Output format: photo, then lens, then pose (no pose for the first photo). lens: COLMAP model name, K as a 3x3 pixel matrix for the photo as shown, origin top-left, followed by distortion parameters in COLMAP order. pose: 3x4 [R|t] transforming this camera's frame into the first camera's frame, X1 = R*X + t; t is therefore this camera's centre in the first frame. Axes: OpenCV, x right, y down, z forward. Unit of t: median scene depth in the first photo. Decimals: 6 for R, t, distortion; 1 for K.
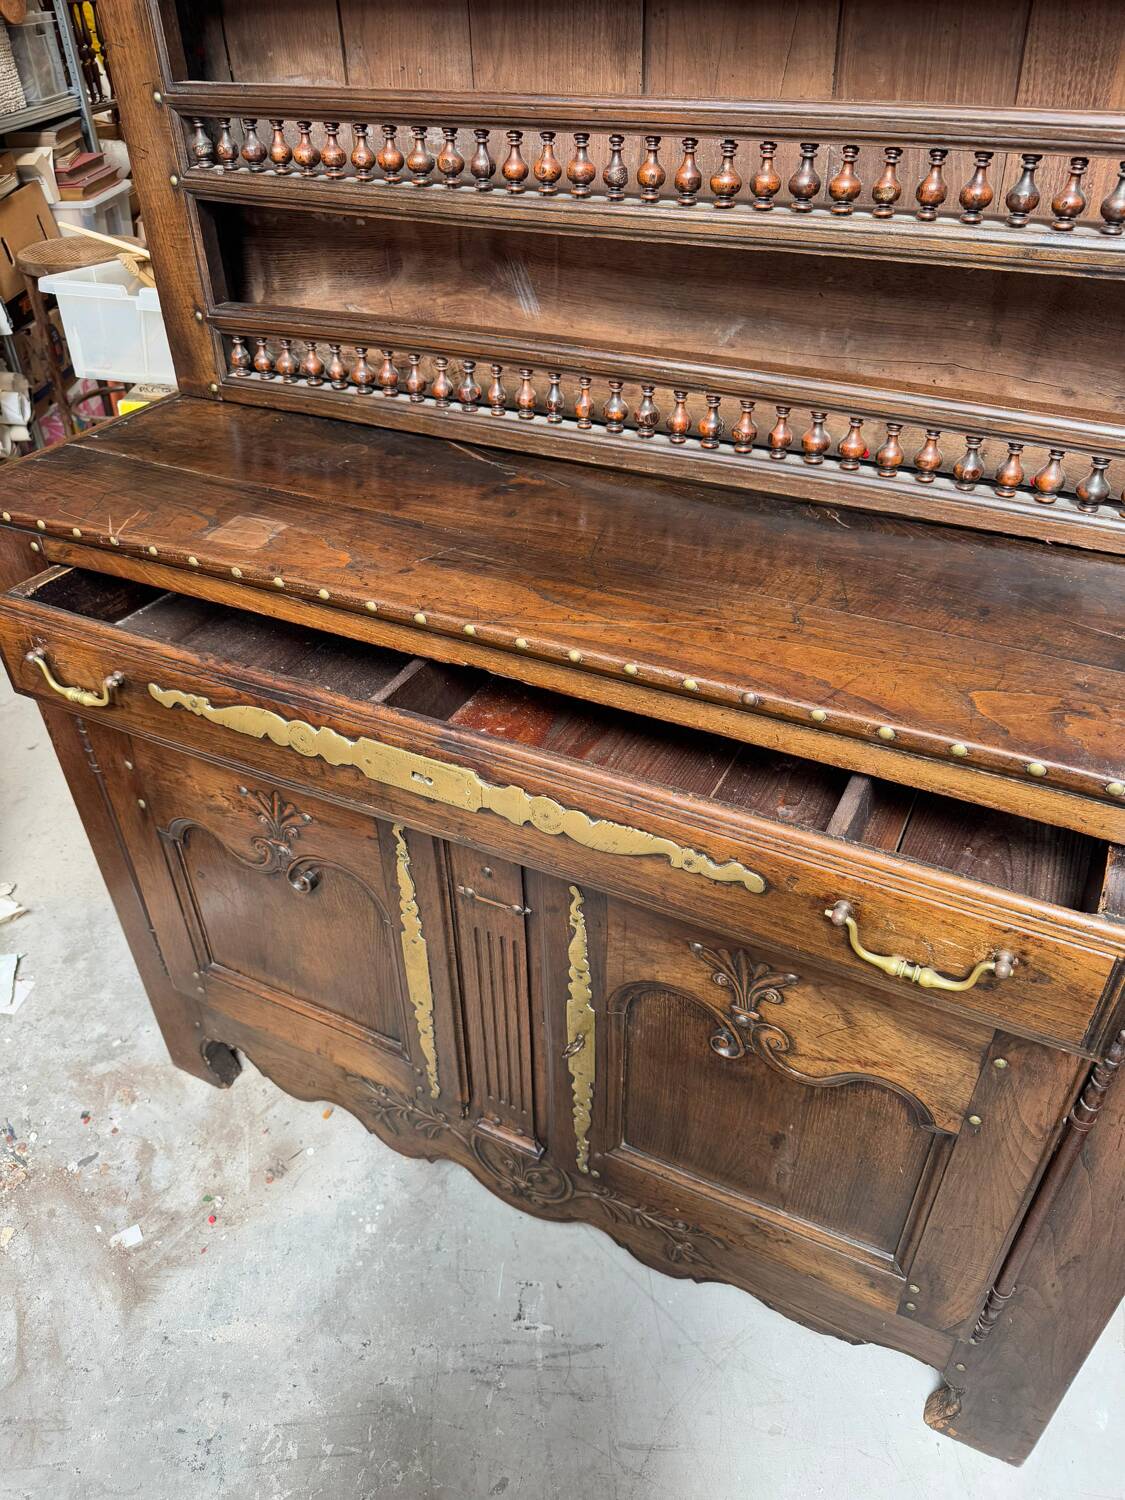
lens RADIAL K [[1070.5, 0, 554.4], [0, 1070.5, 754.6], [0, 0, 1]] dist [0.028387, -0.047857]
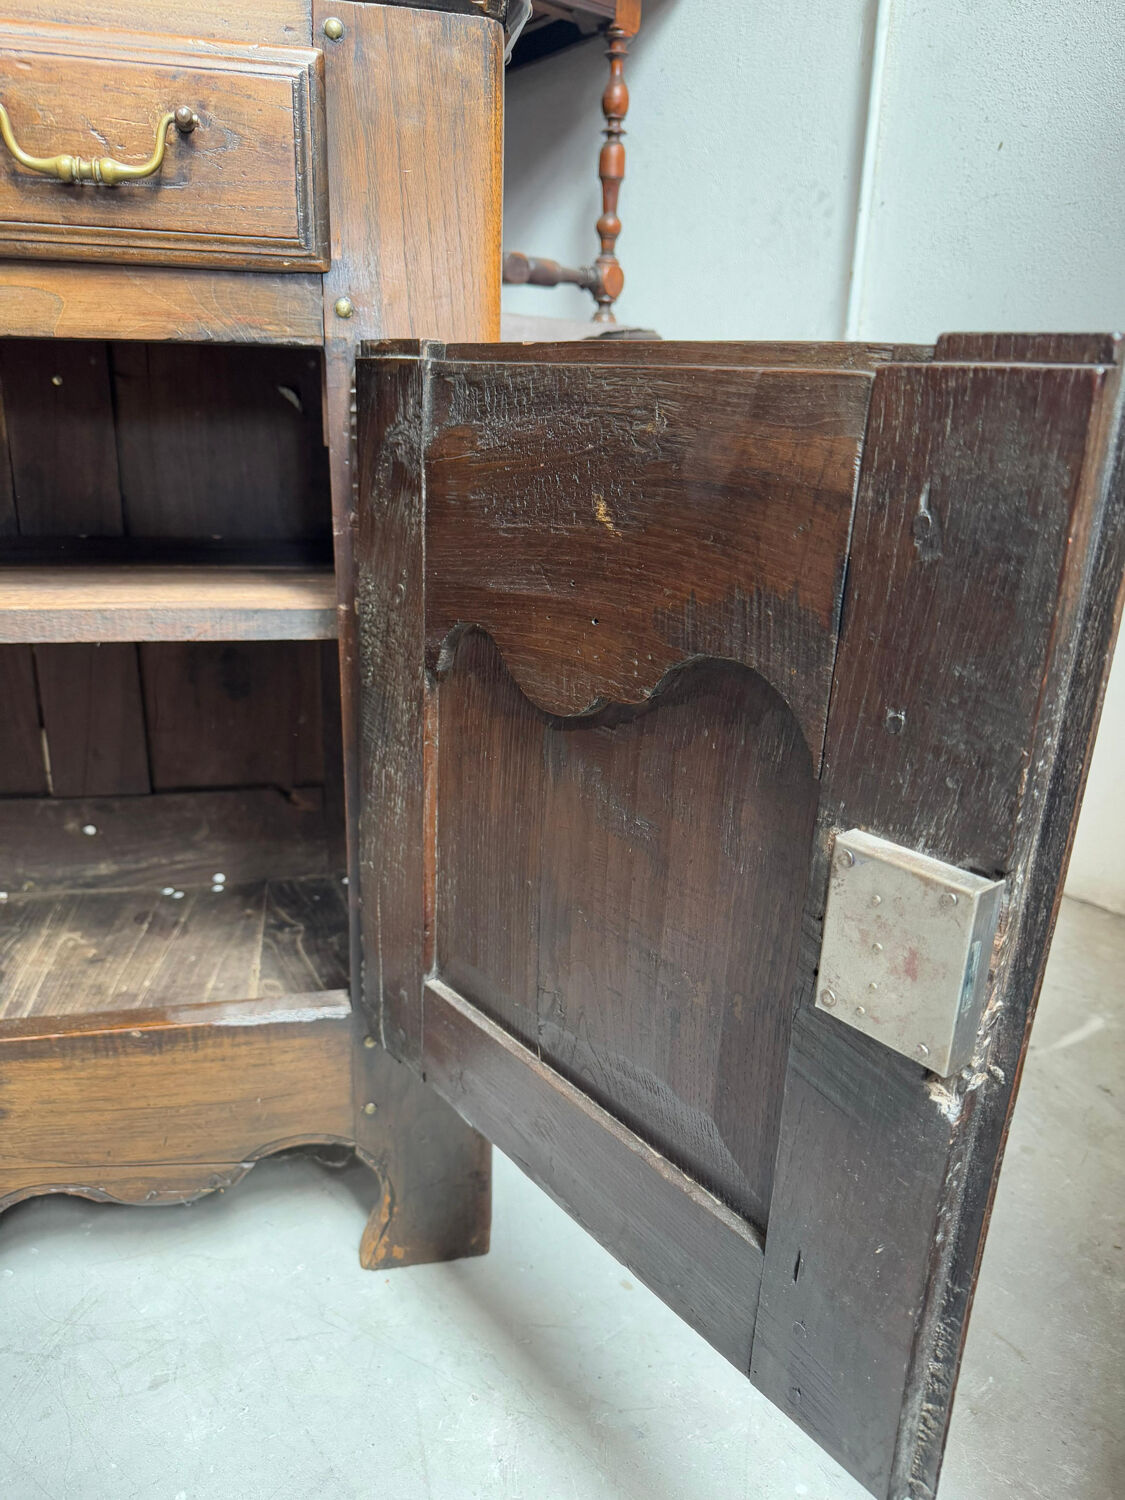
lens RADIAL K [[1070.5, 0, 565.0], [0, 1070.5, 756.9], [0, 0, 1]] dist [0.028387, -0.047857]
pose [[0.774479, -0.145326, 0.615681, 0.052992], [0.334958, 0.919832, -0.204233, 0.487124], [-0.536643, 0.364402, 0.761069, 0.240492]]
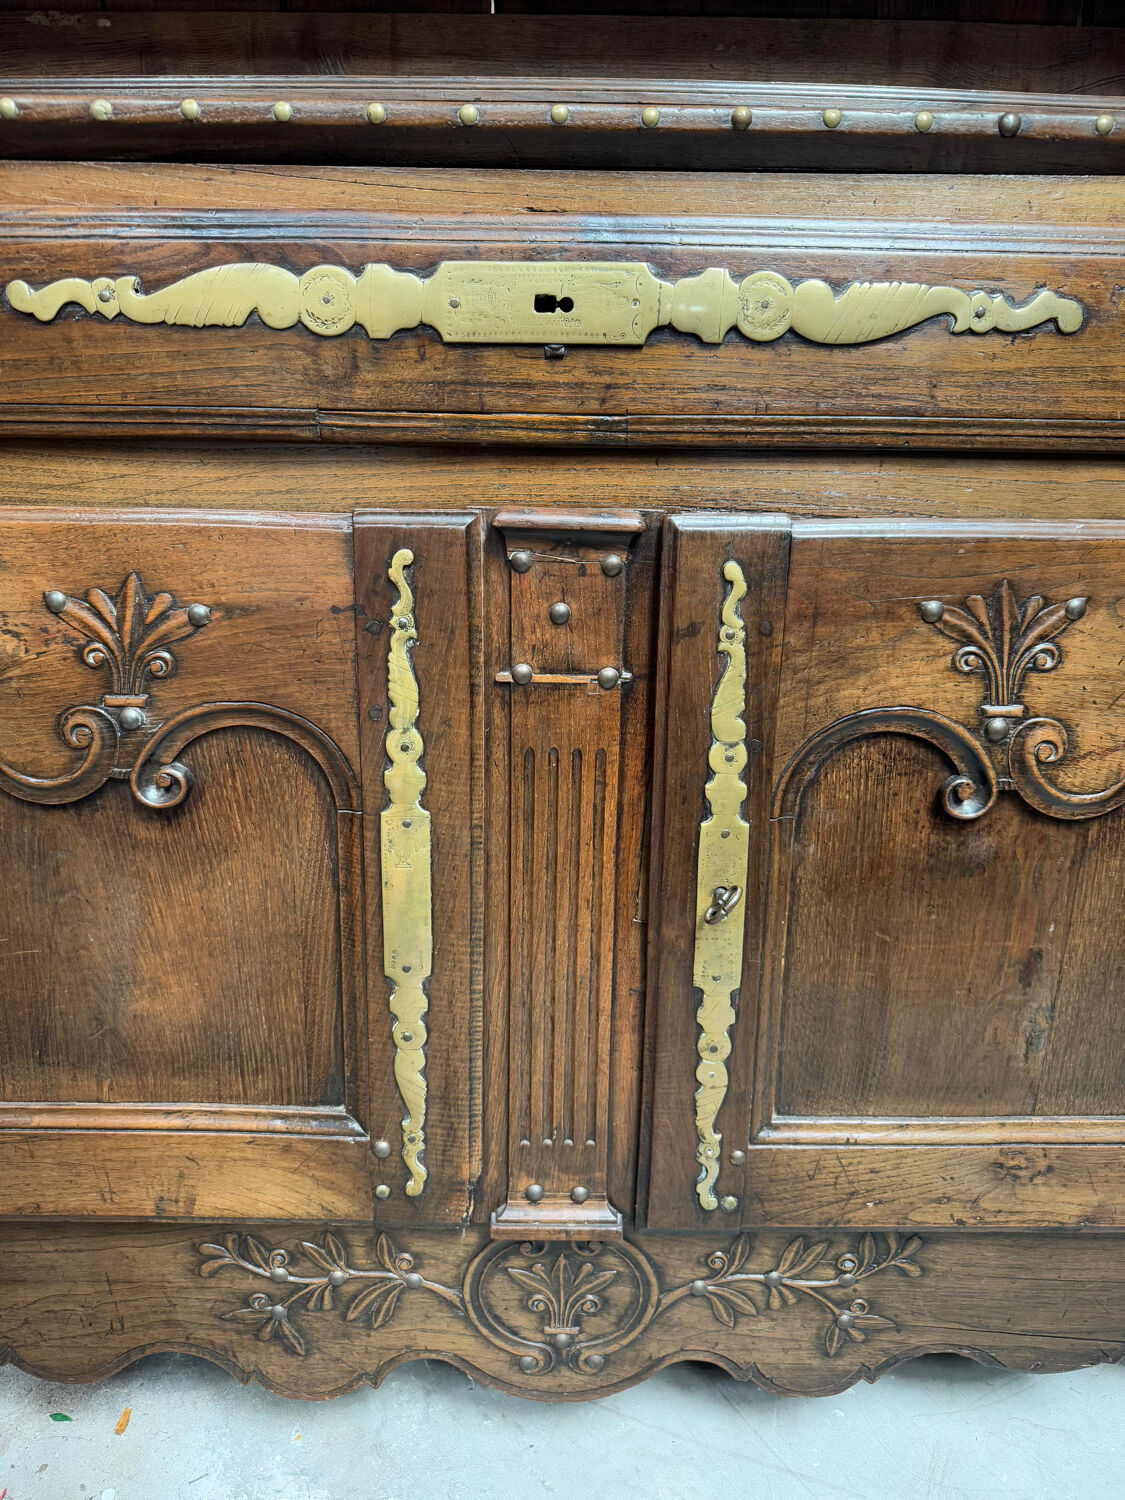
lens RADIAL K [[1070.5, 0, 562.8], [0, 1070.5, 751.1], [0, 0, 1]] dist [0.028387, -0.047857]
pose [[0.886740, -0.094879, 0.452426, -0.281442], [0.249611, 0.922039, -0.295868, 0.295942], [-0.389083, 0.375289, 0.841292, 0.409374]]
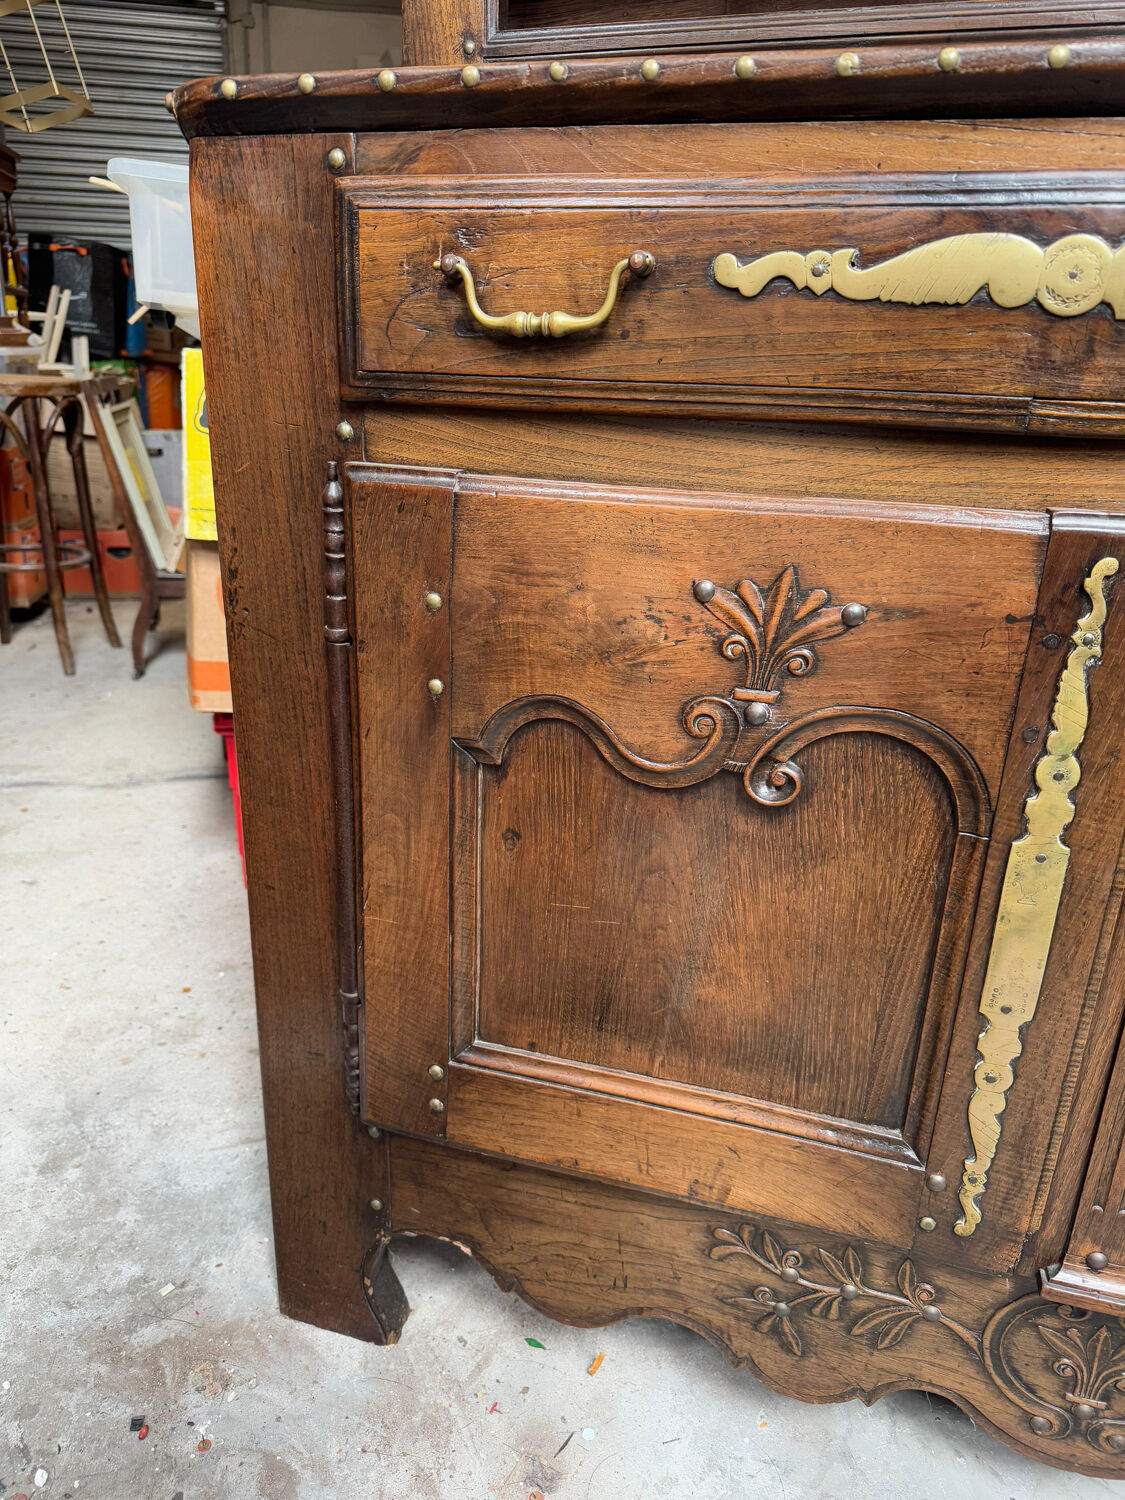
lens RADIAL K [[1070.5, 0, 552.1], [0, 1070.5, 756.3], [0, 0, 1]] dist [0.028387, -0.047857]
pose [[0.981821, -0.015140, 0.189204, -0.417182], [0.069013, 0.957065, -0.281537, 0.231578], [-0.176818, 0.289476, 0.940712, 0.469386]]
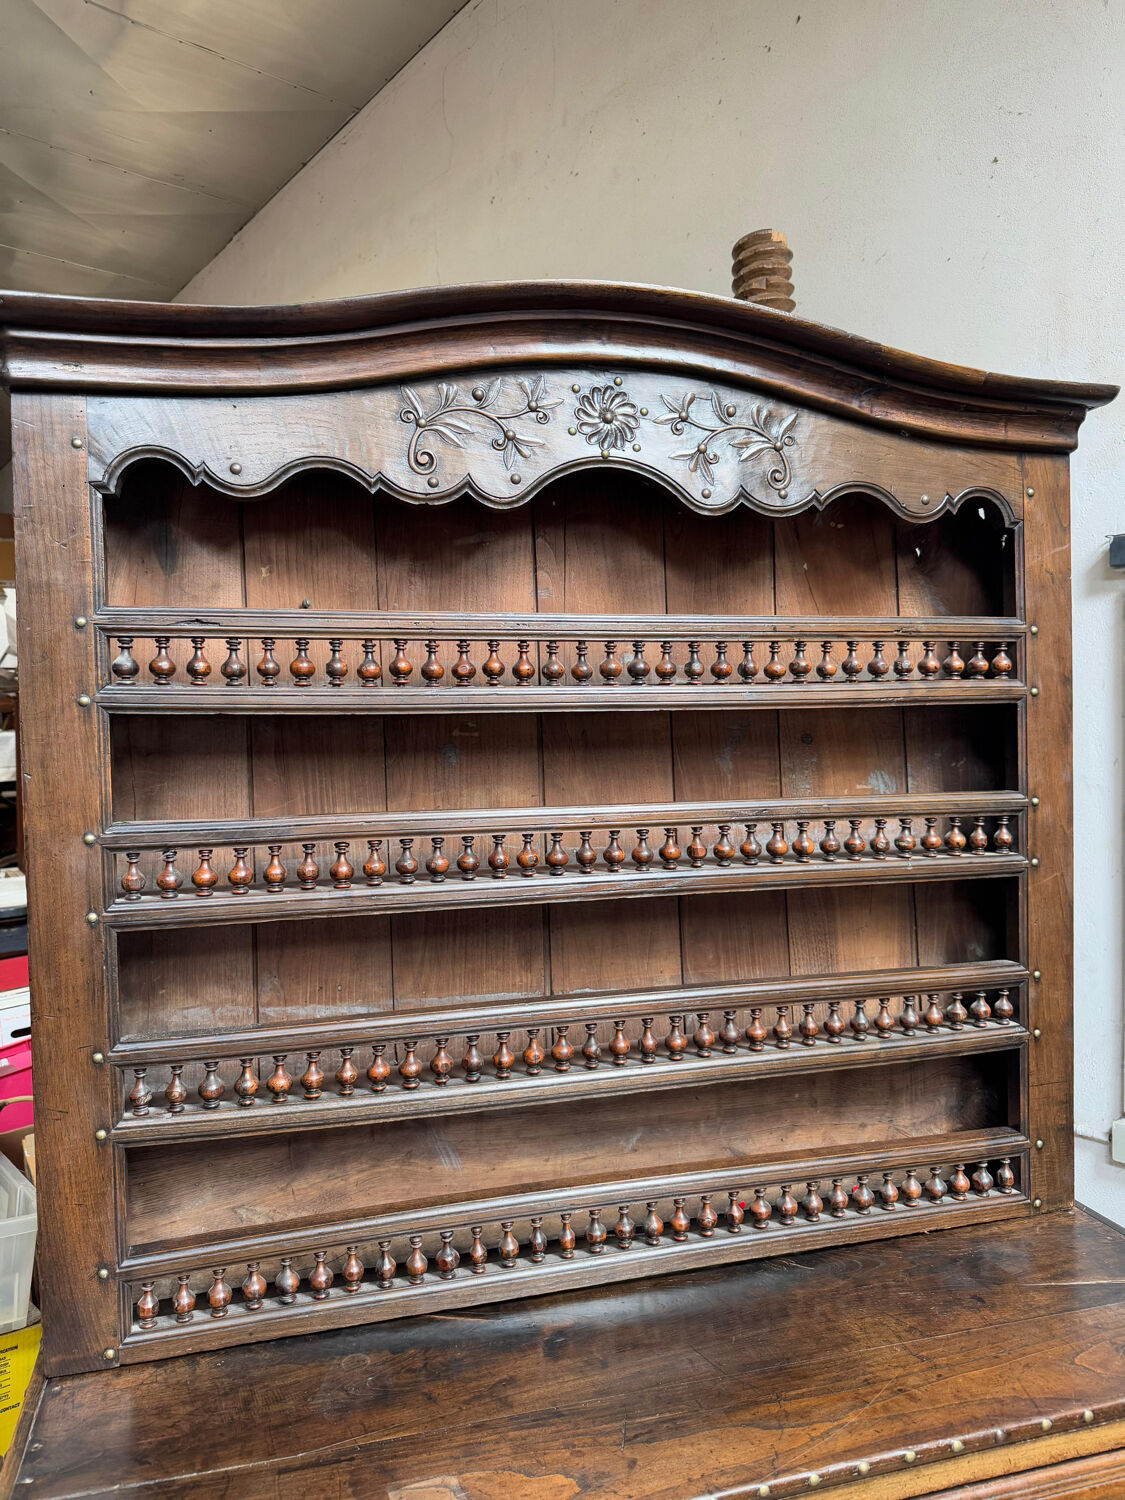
lens RADIAL K [[1070.5, 0, 569.5], [0, 1070.5, 742.0], [0, 0, 1]] dist [0.028387, -0.047857]
pose [[0.729960, -0.007069, 0.683454, -0.645407], [0.405471, 0.809465, -0.424688, -0.235692], [-0.550229, 0.587126, 0.593743, 0.028526]]
